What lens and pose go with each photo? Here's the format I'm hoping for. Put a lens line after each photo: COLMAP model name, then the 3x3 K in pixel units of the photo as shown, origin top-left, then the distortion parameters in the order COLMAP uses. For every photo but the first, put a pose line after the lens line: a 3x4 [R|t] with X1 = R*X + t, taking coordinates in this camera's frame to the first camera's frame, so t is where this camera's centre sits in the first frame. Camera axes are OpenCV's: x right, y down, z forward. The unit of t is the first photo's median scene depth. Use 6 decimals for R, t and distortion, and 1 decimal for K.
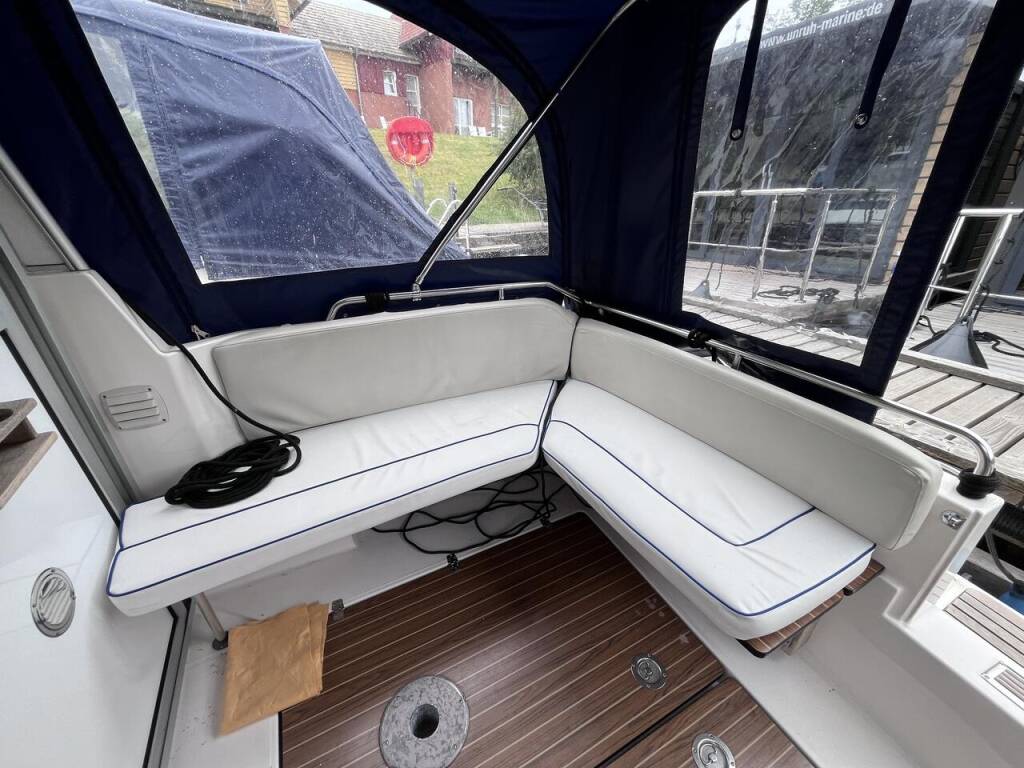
lens RADIAL K [[408.9, 0, 511.9], [0, 408.9, 382.0], [0, 0, 1]] dist [-0.002016, -0.000835]
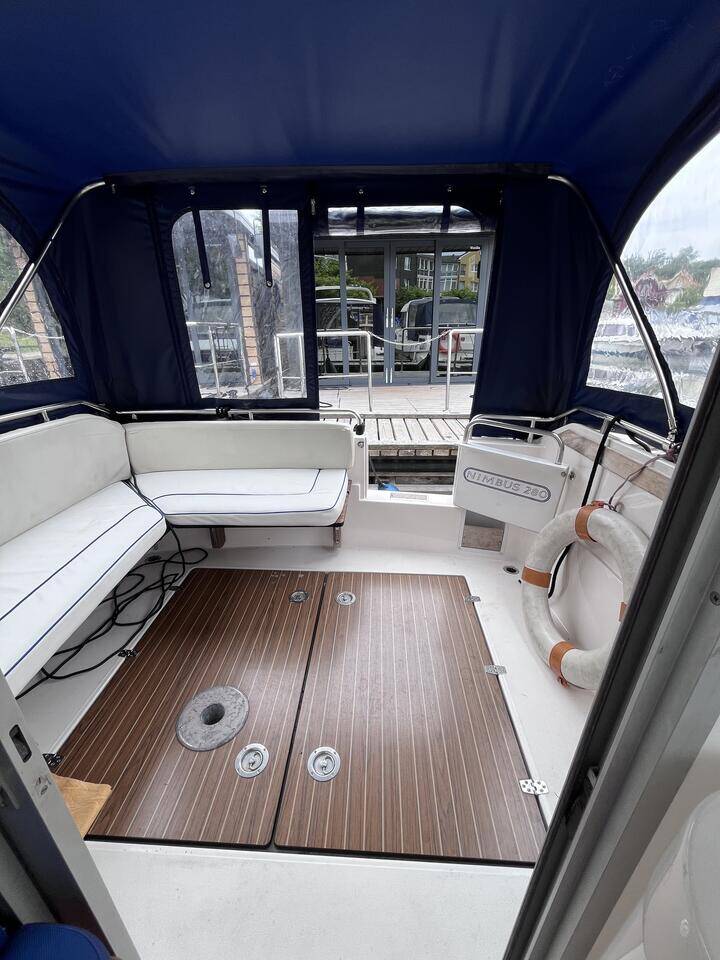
lens RADIAL K [[383.3, 0, 359.3], [0, 383.3, 473.4], [0, 0, 1]] dist [-0.002016, -0.000835]
pose [[0.495996, -0.321751, 0.806513, -0.495040], [0.391898, 0.911785, 0.122736, 0.123015], [-0.774857, 0.255194, 0.578335, -0.167205]]
